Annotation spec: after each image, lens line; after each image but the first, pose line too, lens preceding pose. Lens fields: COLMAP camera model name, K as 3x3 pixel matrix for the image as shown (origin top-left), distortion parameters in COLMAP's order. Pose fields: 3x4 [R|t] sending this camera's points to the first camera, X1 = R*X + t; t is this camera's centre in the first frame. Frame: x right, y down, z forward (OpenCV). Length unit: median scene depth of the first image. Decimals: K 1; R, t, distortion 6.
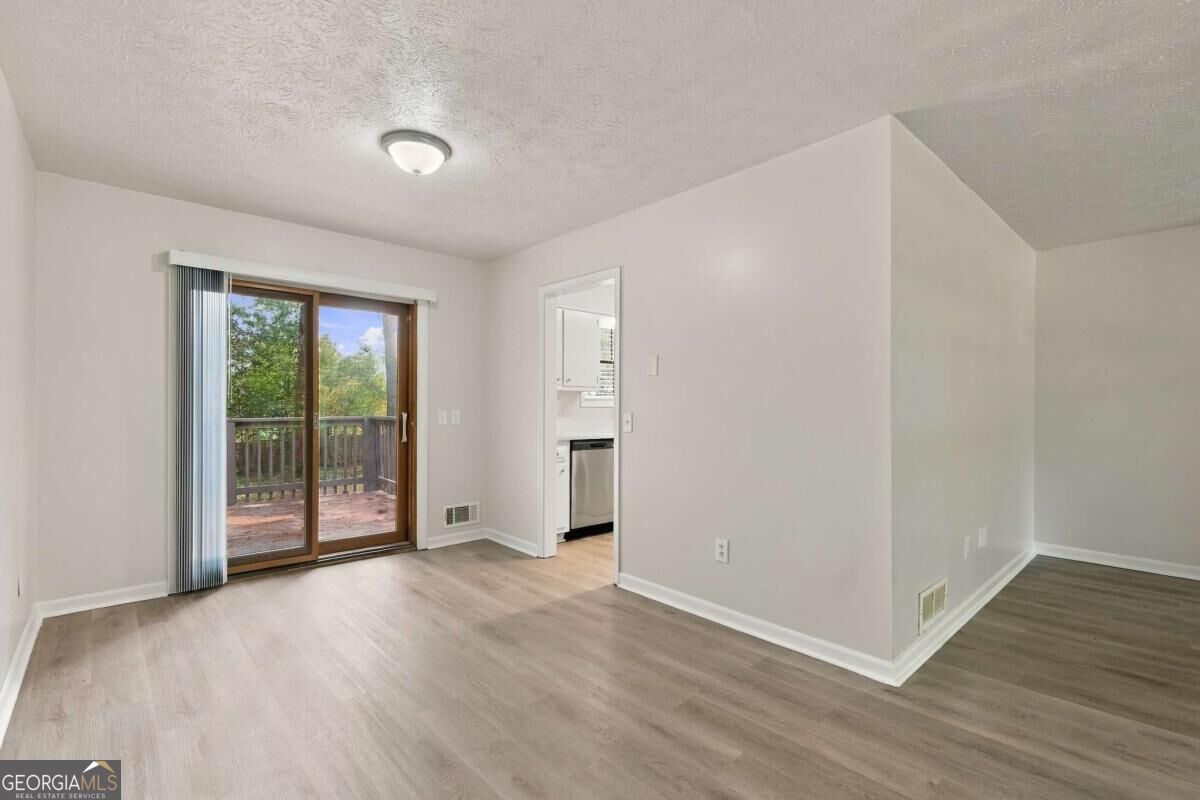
lens RADIAL K [[533.4, 0, 588.9], [0, 533.4, 404.2], [0, 0, 1]] dist [0.003635, -0.000366]
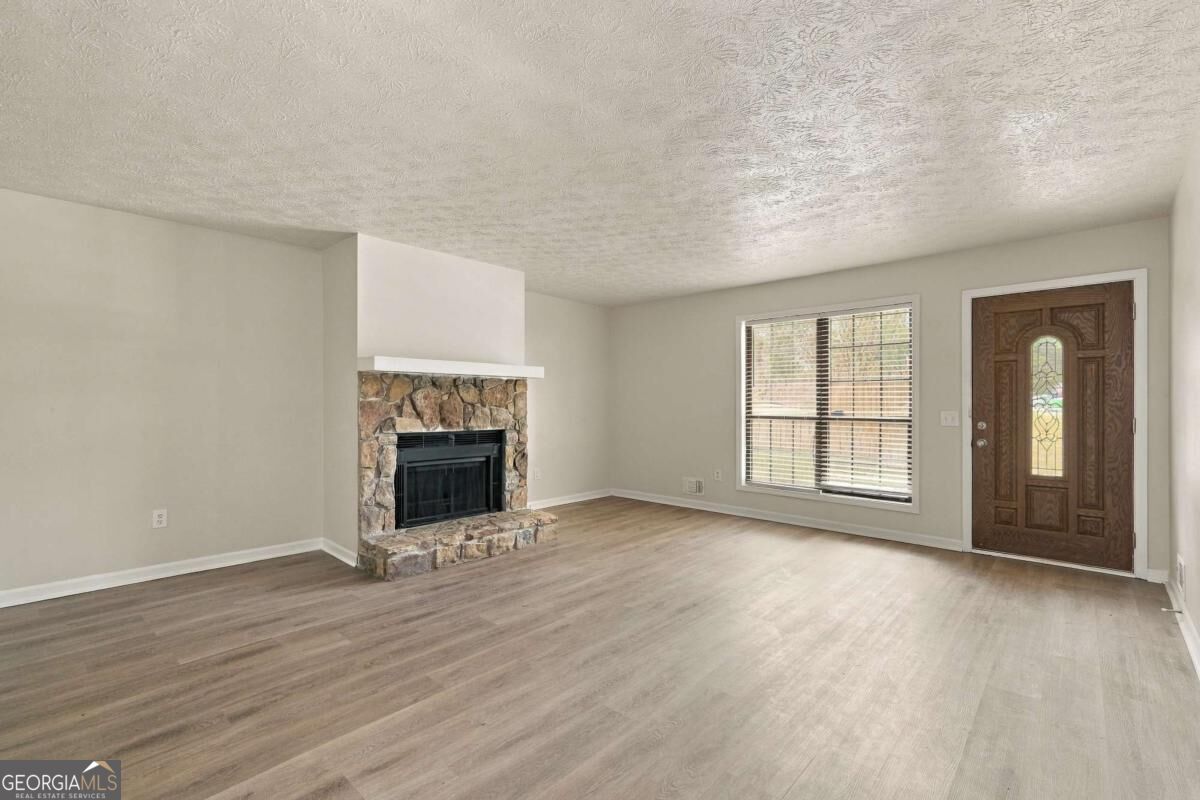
lens RADIAL K [[533.4, 0, 591.0], [0, 533.4, 403.0], [0, 0, 1]] dist [0.003635, -0.000366]
pose [[-0.075273, -0.002762, 0.997159, 0.157341], [-0.006168, 0.999978, 0.002304, 0.002856], [-0.997144, -0.005977, -0.075288, 0.357707]]
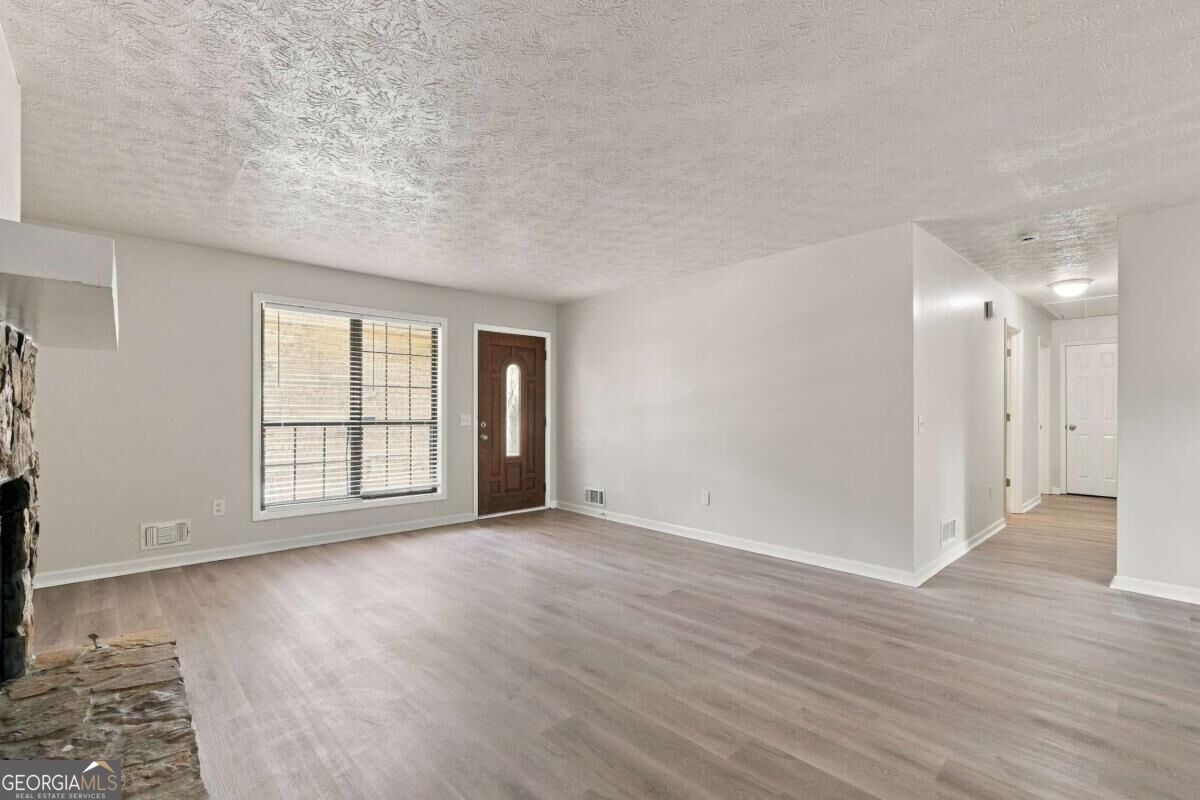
lens RADIAL K [[533.4, 0, 590.1], [0, 533.4, 405.2], [0, 0, 1]] dist [0.003635, -0.000366]
pose [[-0.999970, -0.007387, 0.002262, 1.223276], [-0.007417, 0.999882, -0.013442, 0.013782], [-0.002162, -0.013459, -0.999907, 1.246011]]
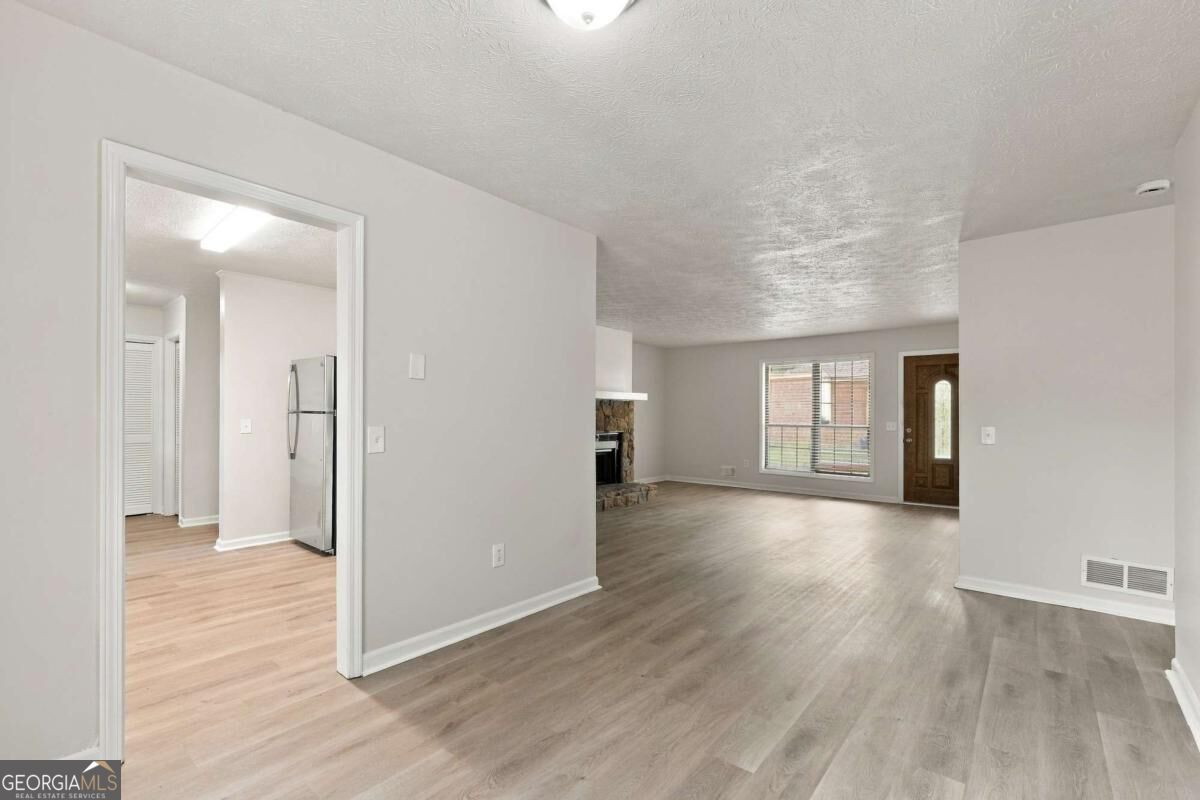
lens RADIAL K [[533.4, 0, 591.1], [0, 533.4, 408.9], [0, 0, 1]] dist [0.003635, -0.000366]
pose [[-0.121231, 0.005100, 0.992611, -0.880770], [-0.011655, 0.999911, -0.006561, -0.006719], [-0.992556, -0.012364, -0.121160, 1.039486]]
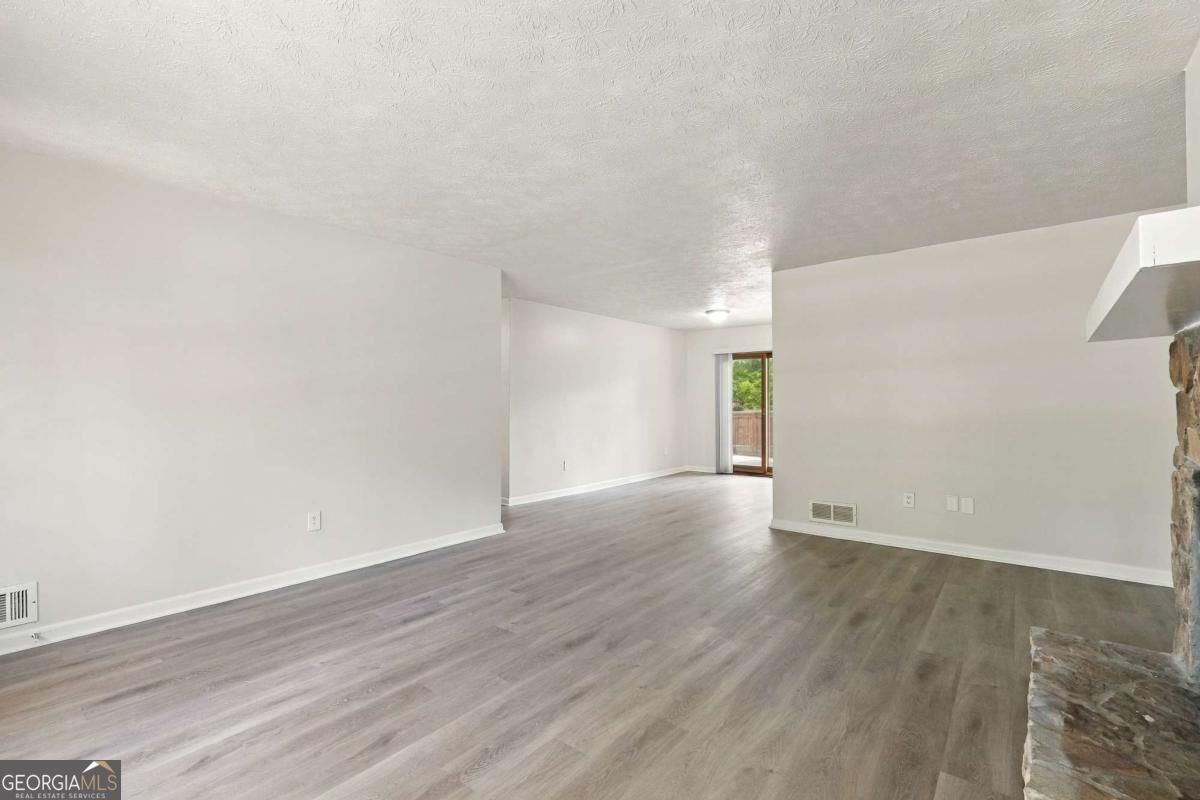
lens RADIAL K [[533.4, 0, 602.5], [0, 533.4, 403.3], [0, 0, 1]] dist [0.003635, -0.000366]
pose [[0.160399, -0.012474, -0.986973, 2.307007], [0.007227, 0.999908, -0.011463, 0.019521], [0.987026, -0.005294, 0.160475, -0.062563]]
